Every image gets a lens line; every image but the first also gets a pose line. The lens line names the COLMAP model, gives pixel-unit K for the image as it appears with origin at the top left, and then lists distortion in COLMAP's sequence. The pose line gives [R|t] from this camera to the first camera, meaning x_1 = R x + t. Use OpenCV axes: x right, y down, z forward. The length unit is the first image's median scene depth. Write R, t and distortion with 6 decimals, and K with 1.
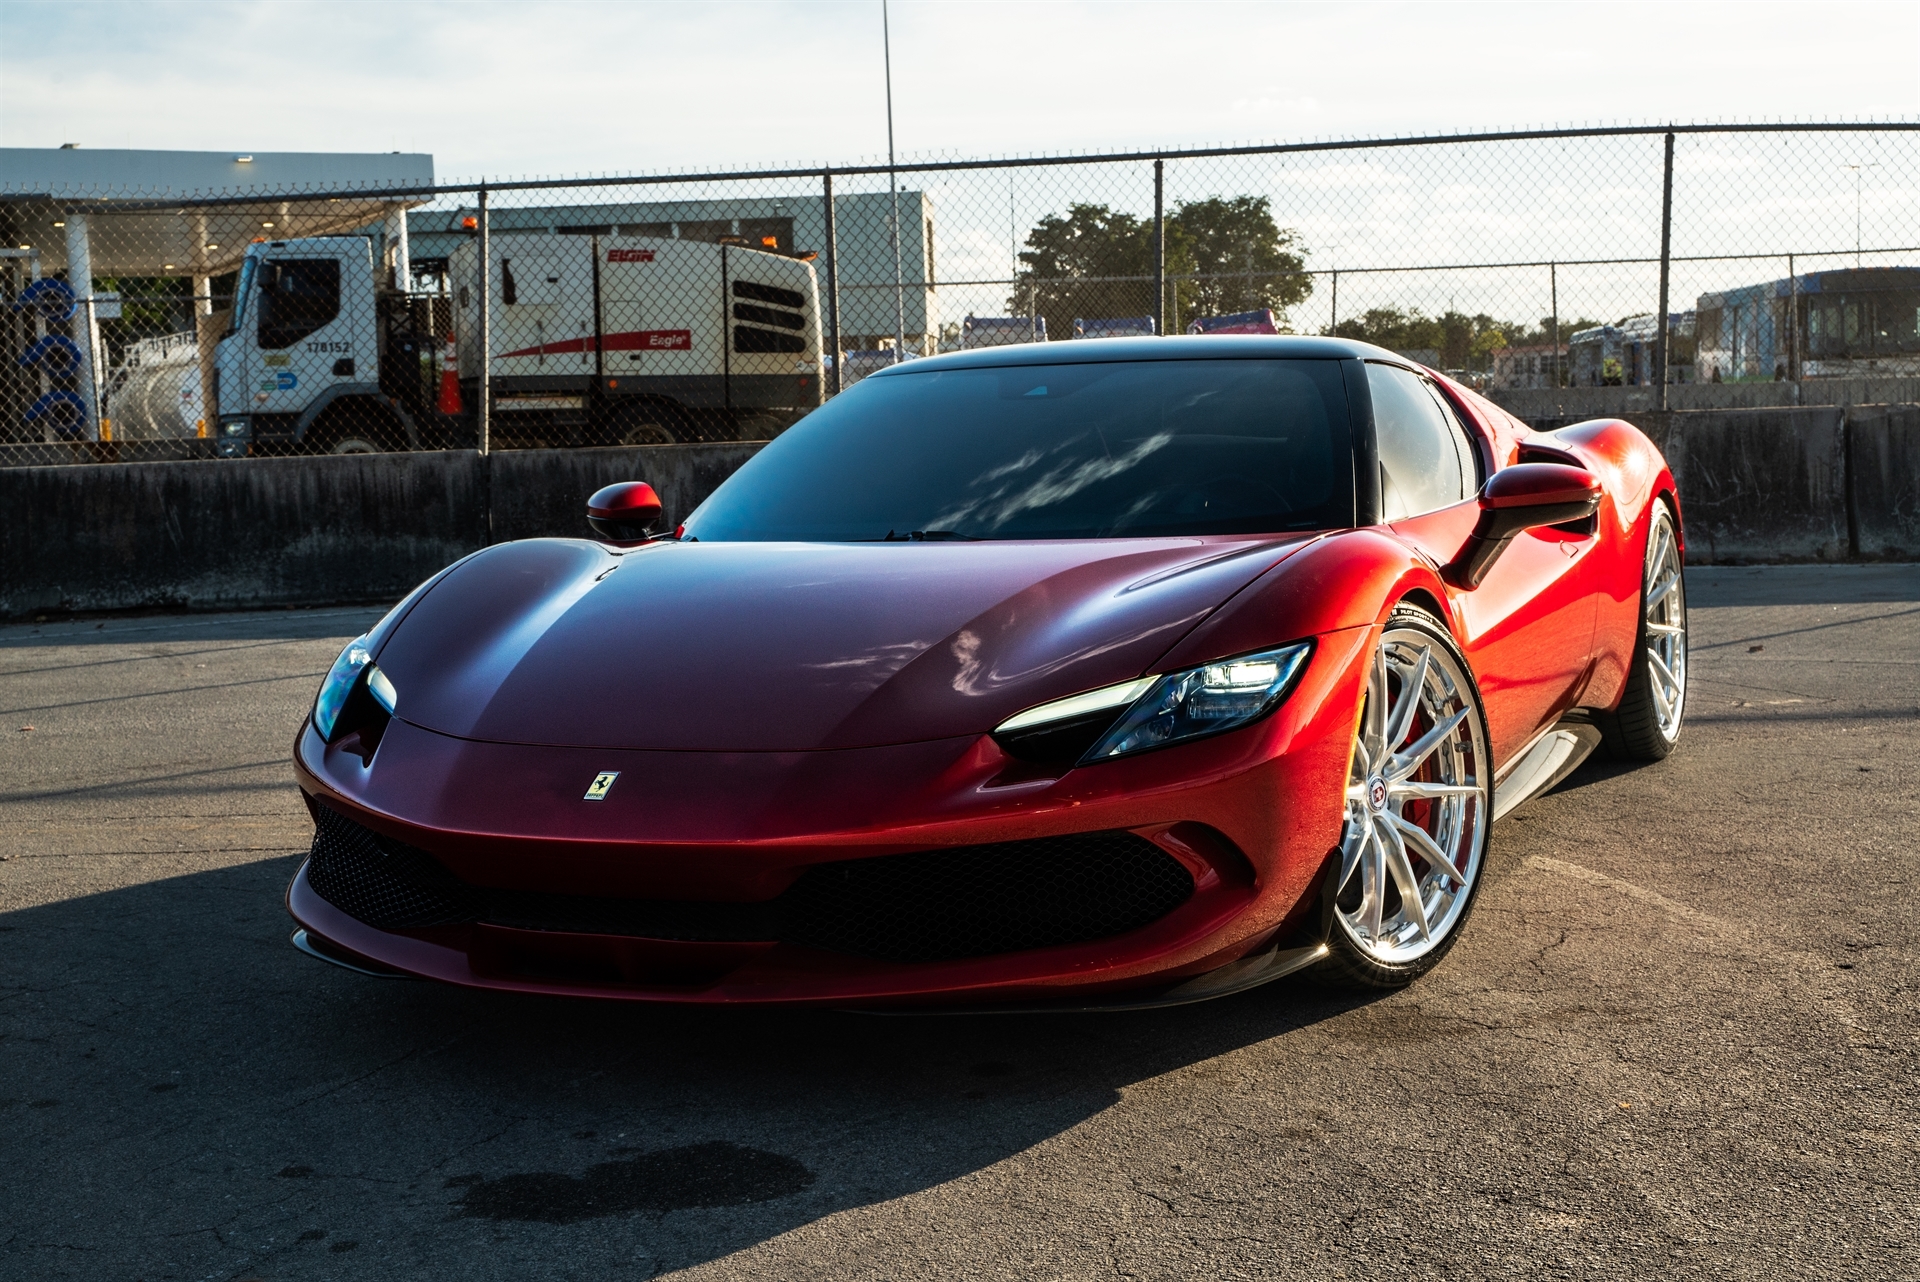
lens RADIAL K [[2517.0, 0, 981.3], [0, 2517.0, 663.3], [0, 0, 1]] dist [0.056610, 0.000000]
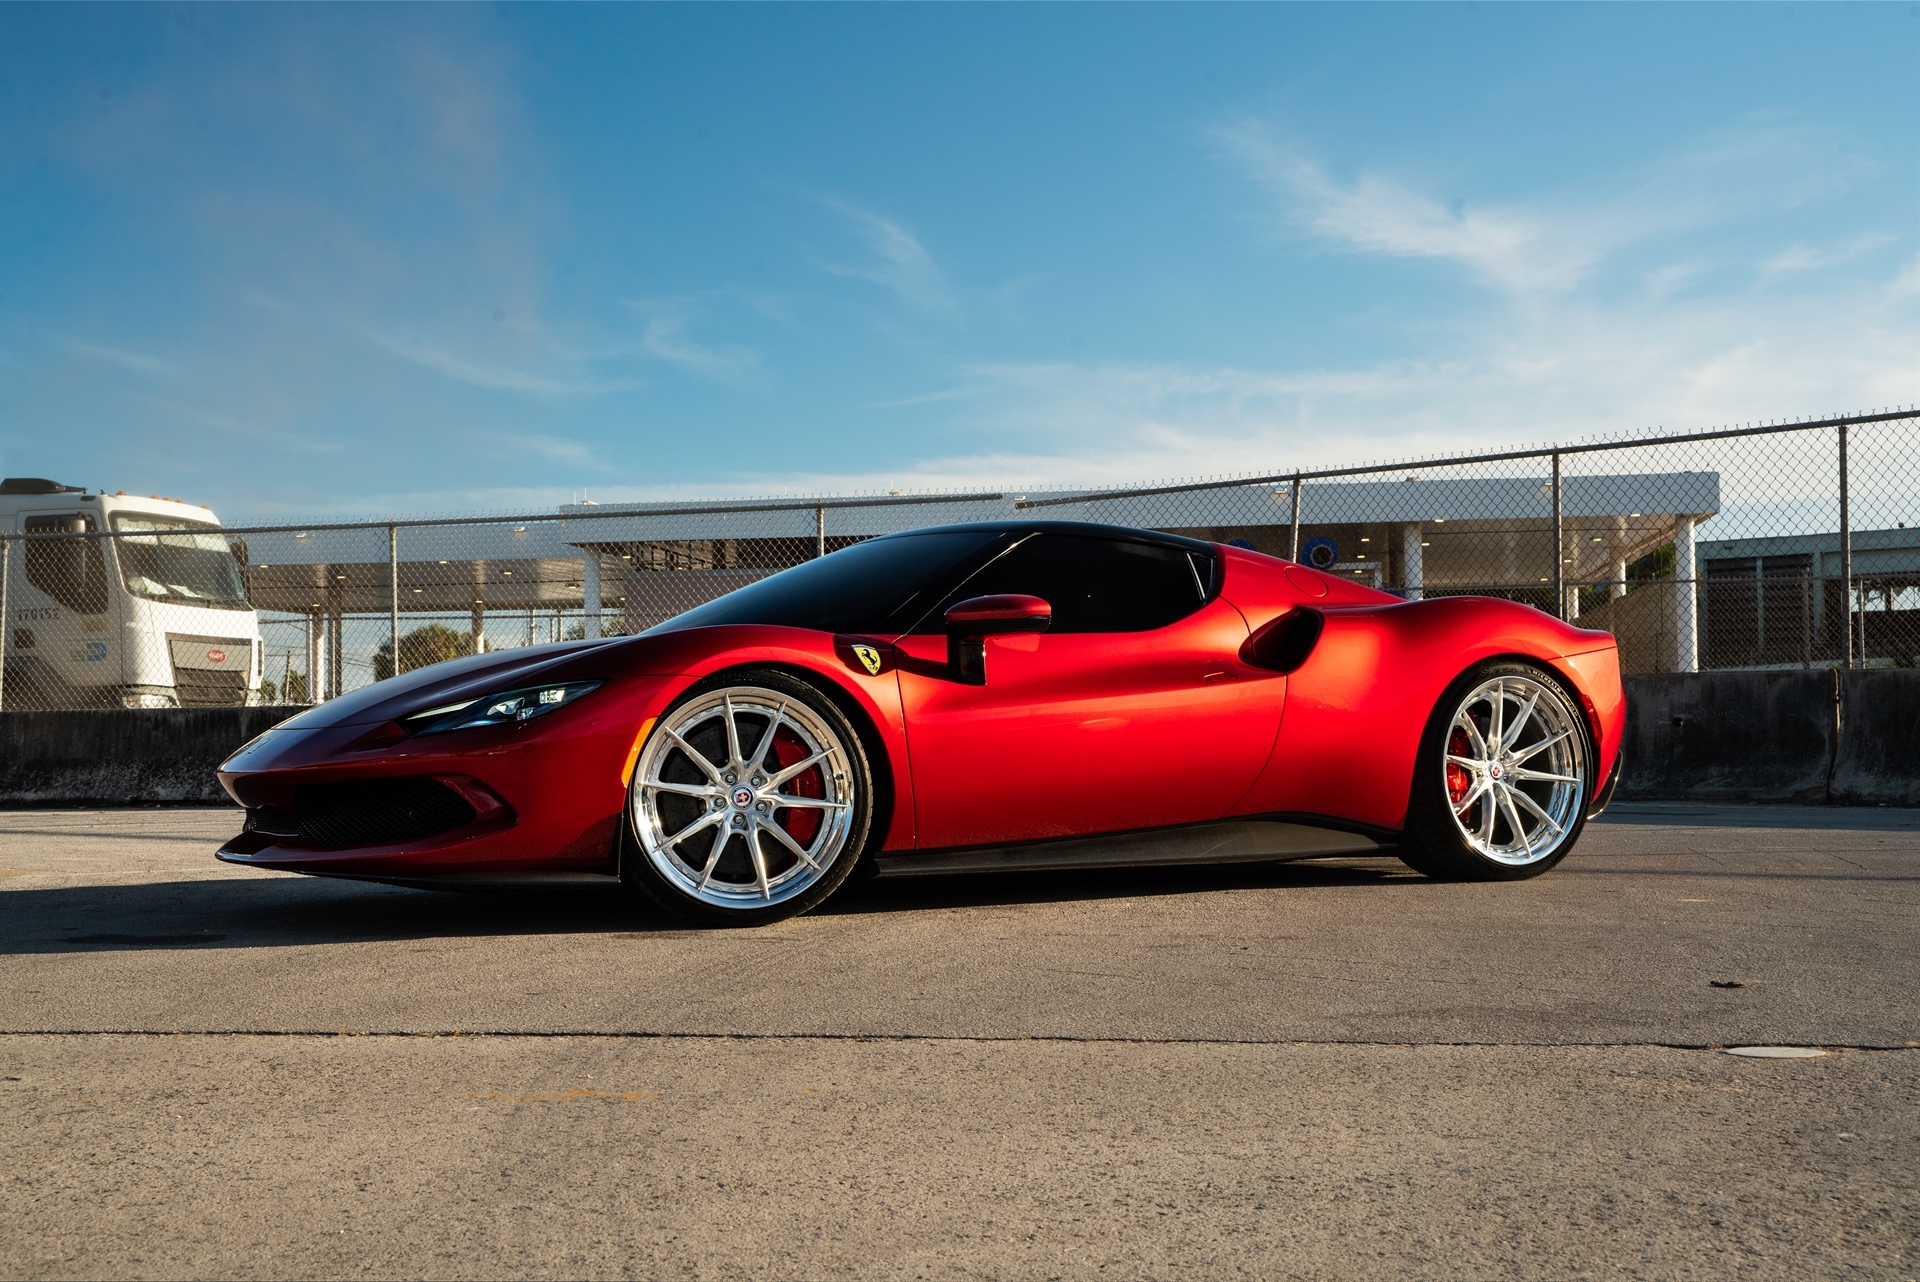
lens RADIAL K [[2285.9, 0, 969.7], [0, 2285.9, 664.6], [0, 0, 1]] dist [0.041405, 0.000000]
pose [[0.812405, 0.007606, -0.583044, 0.354996], [-0.079660, 0.991987, -0.098057, 0.032171], [0.577627, 0.126108, 0.806501, -0.010605]]
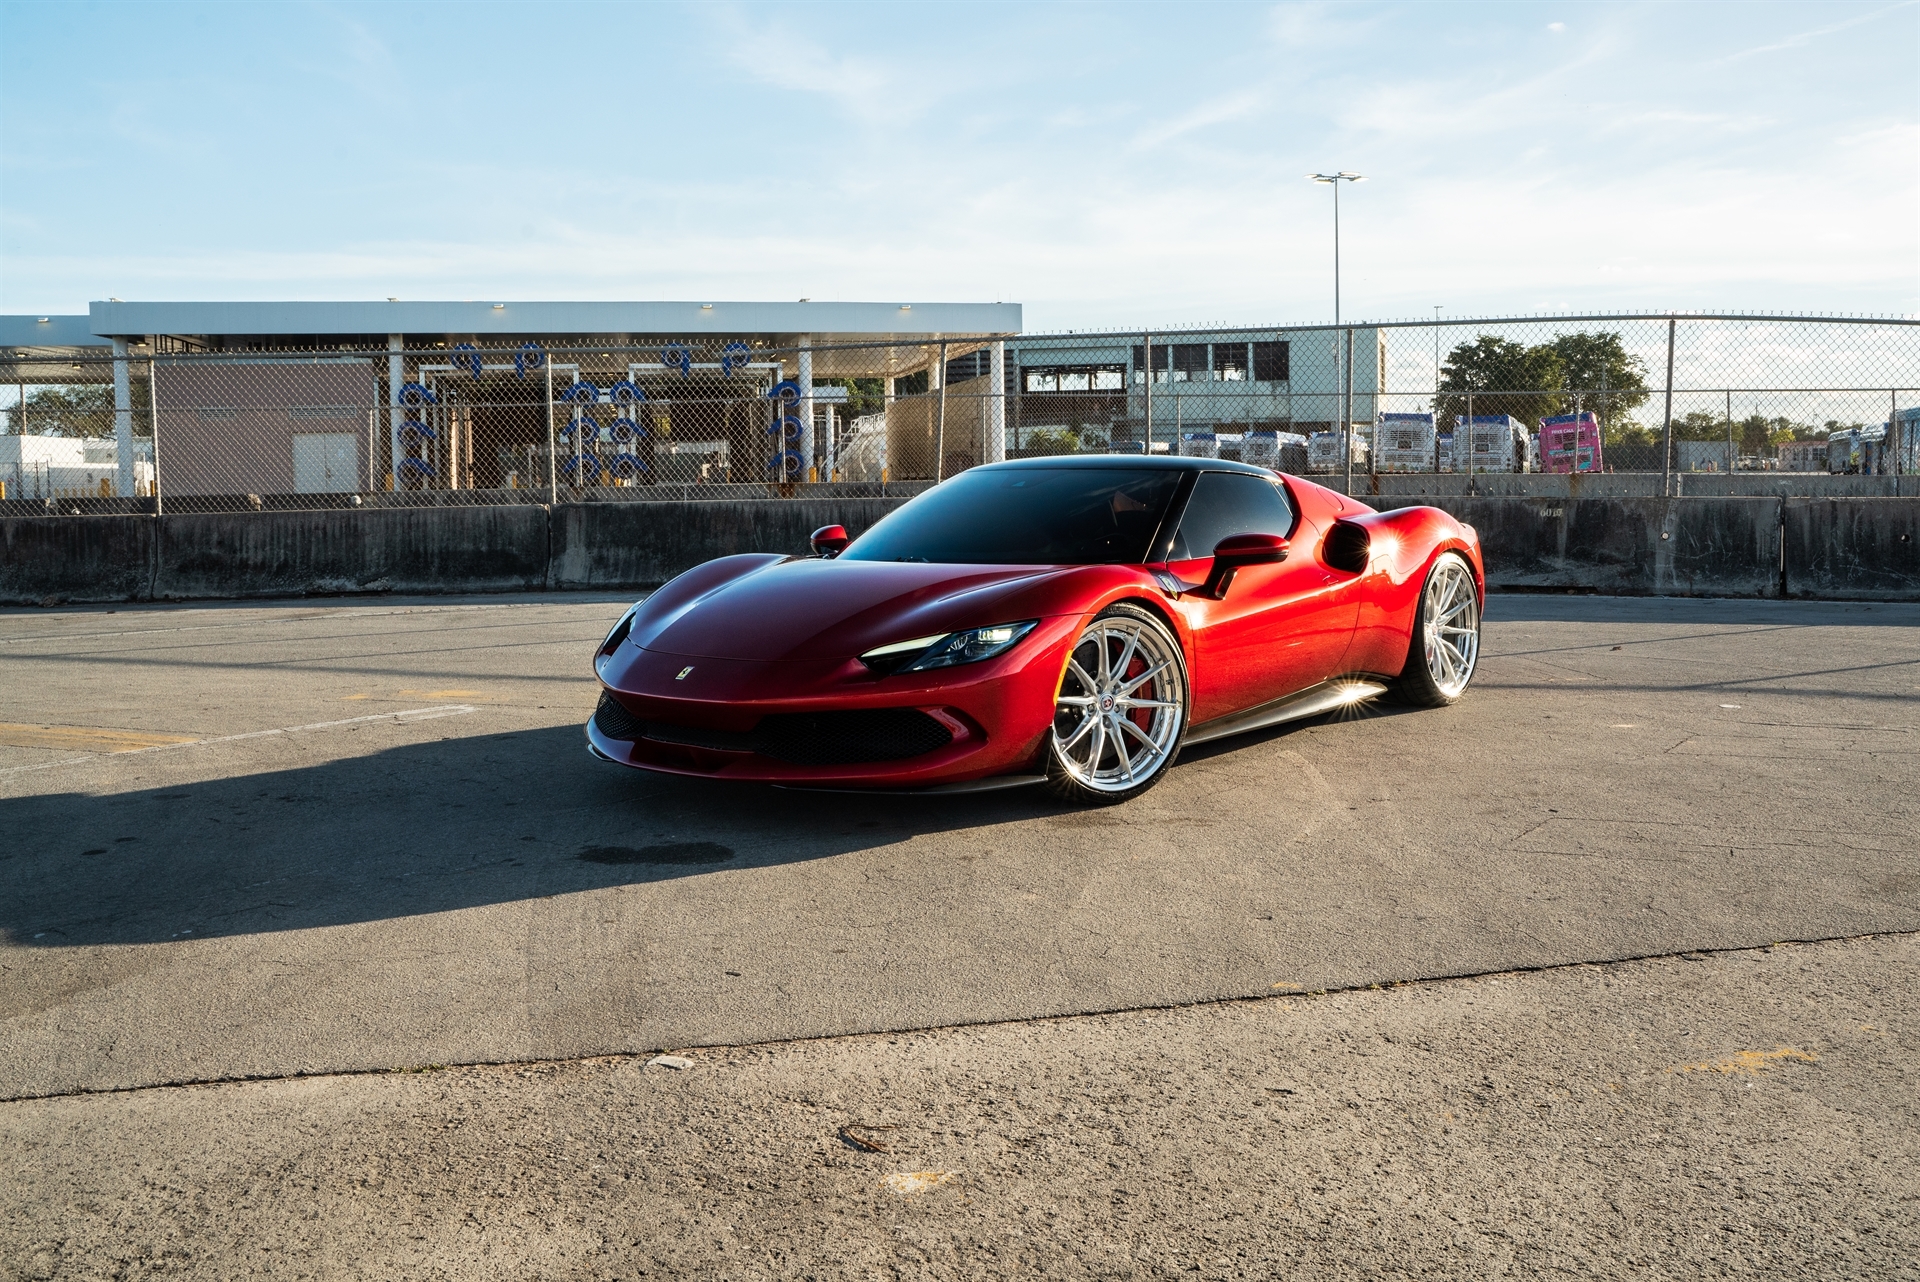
lens RADIAL K [[1717.6, 0, 1062.8], [0, 1717.6, 615.8], [0, 0, 1]] dist [-0.109544, 0.078140]
pose [[0.976536, 0.043747, -0.210865, 0.132465], [-0.046622, 0.998875, -0.008681, -0.000442], [0.210248, 0.018308, 0.977477, -0.094348]]
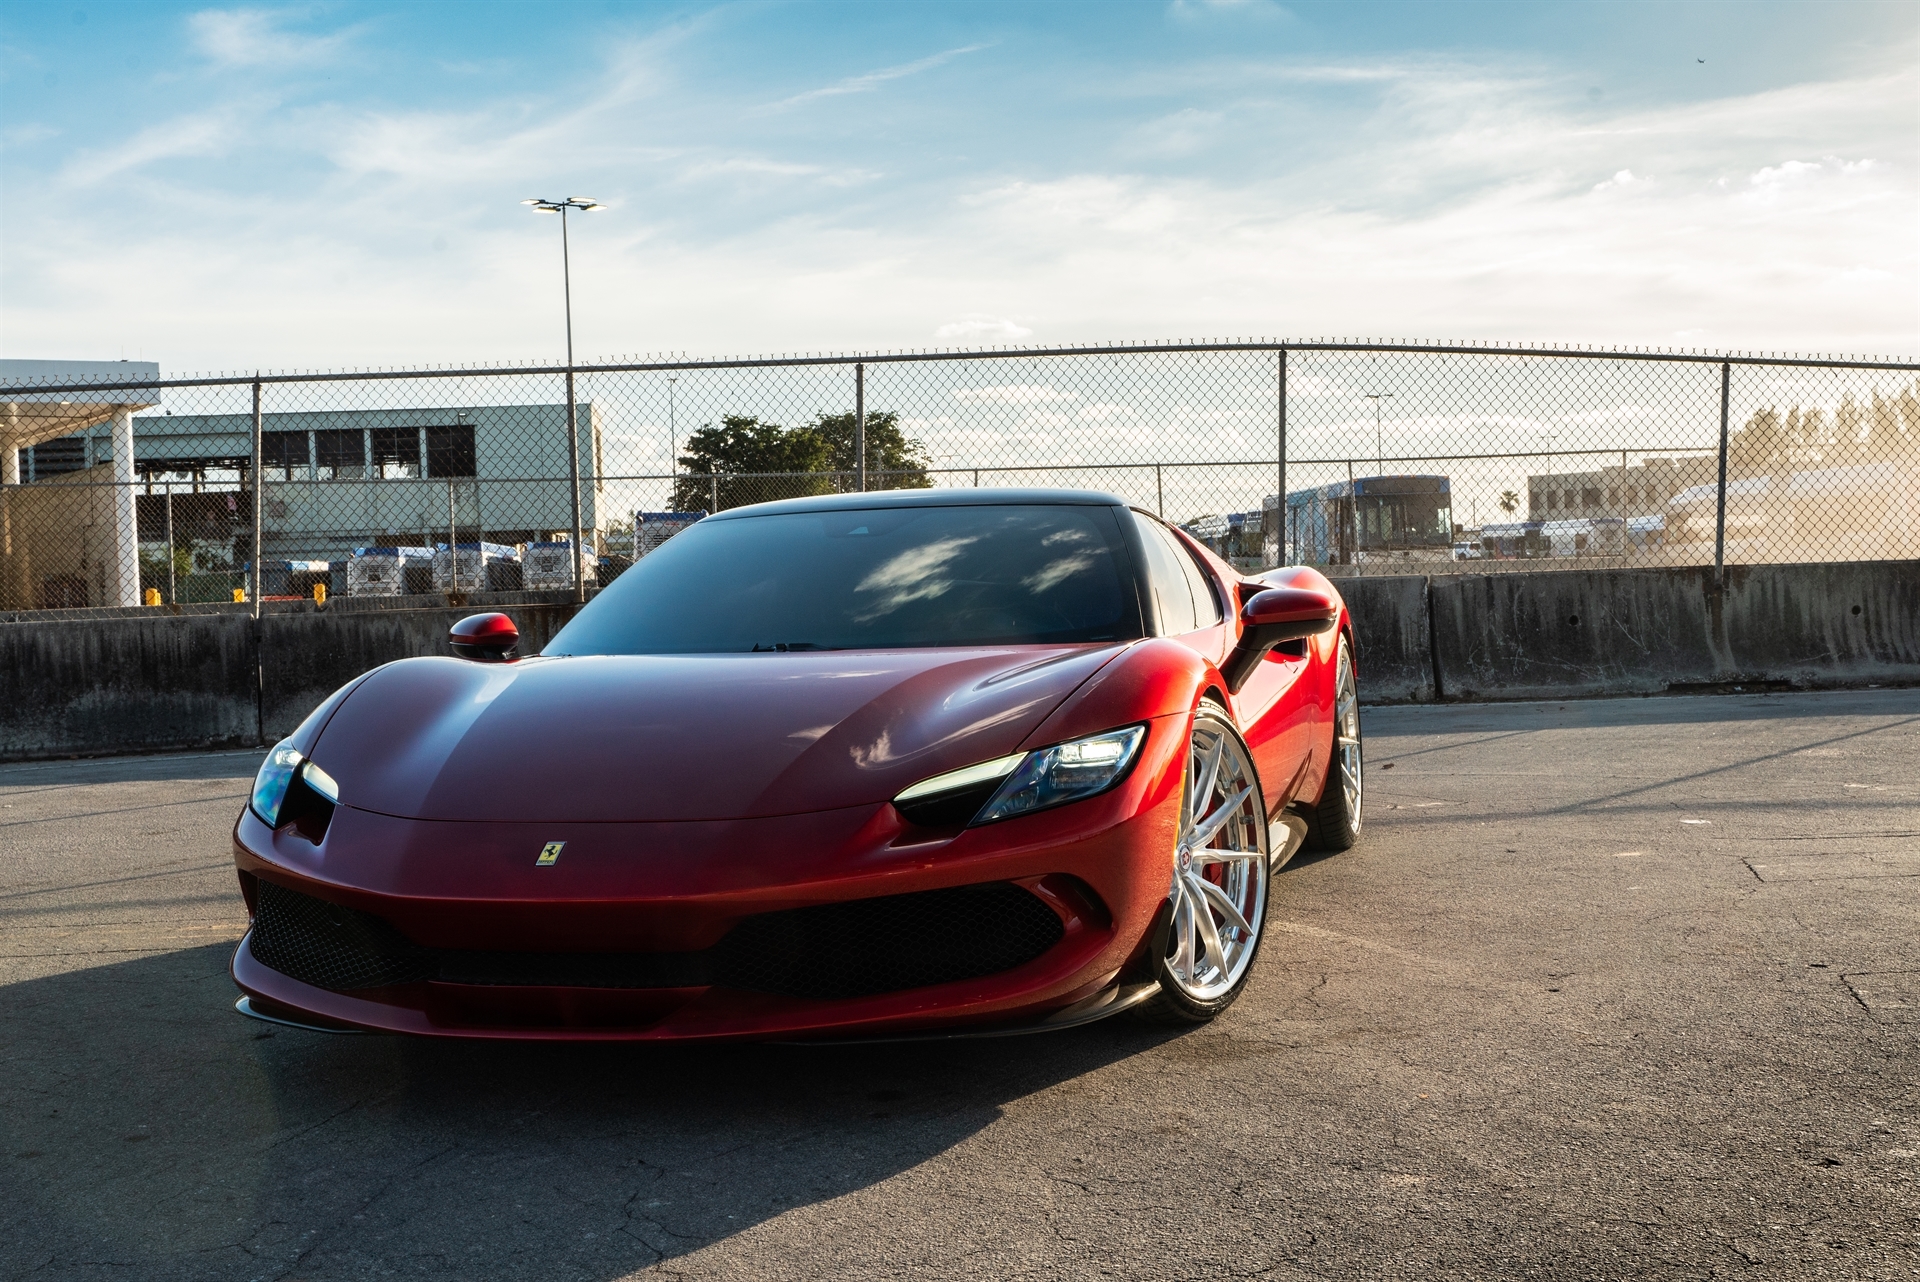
lens RADIAL K [[2219.4, 0, 1015.5], [0, 2219.4, 659.1], [0, 0, 1]] dist [-0.037849, 0.000000]
pose [[0.985763, -0.005636, 0.168048, -0.032448], [0.017784, 0.997327, -0.070869, 0.010395], [-0.167200, 0.072848, 0.983228, -0.007523]]
